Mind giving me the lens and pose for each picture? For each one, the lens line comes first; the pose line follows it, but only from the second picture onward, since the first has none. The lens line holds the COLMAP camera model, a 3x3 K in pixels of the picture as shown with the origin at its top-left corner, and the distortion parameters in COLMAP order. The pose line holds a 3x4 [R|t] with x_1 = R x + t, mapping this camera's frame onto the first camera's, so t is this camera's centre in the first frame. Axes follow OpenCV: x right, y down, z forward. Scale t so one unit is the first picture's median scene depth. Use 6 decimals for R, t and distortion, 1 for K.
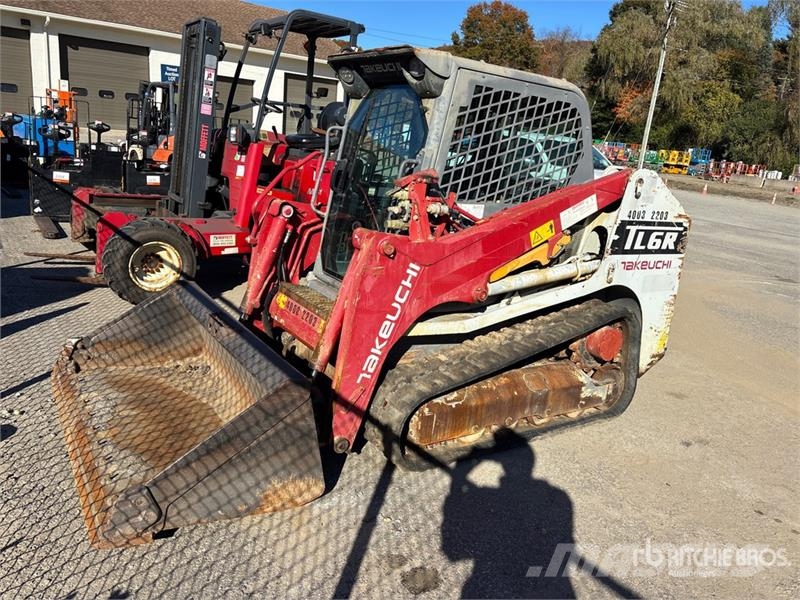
lens RADIAL K [[601.3, 0, 399.9], [0, 601.3, 302.1], [0, 0, 1]] dist [0.057650, -0.069413]
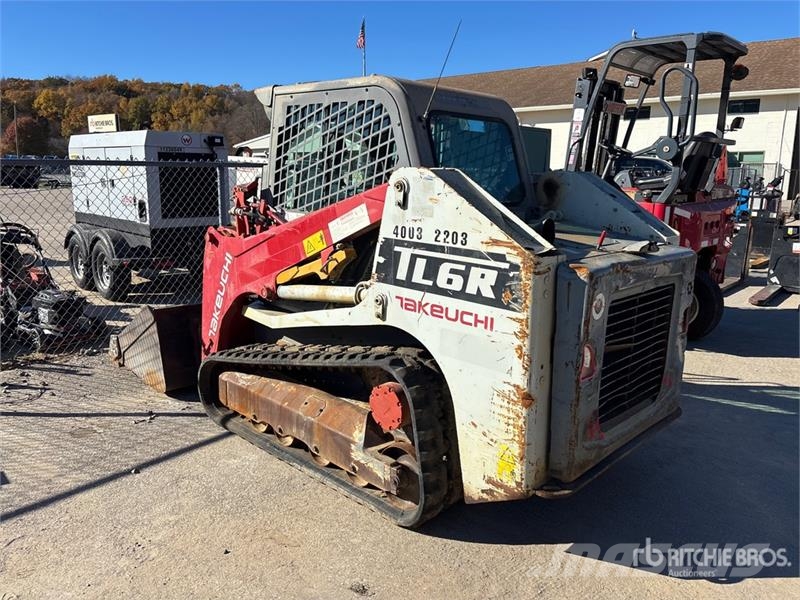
lens RADIAL K [[601.3, 0, 394.8], [0, 601.3, 298.7], [0, 0, 1]] dist [0.057650, -0.069413]
pose [[0.220465, 0.110554, -0.969109, 1.278642], [-0.250975, 0.966532, 0.053165, -0.121029], [0.942553, 0.231501, 0.240833, 0.986521]]
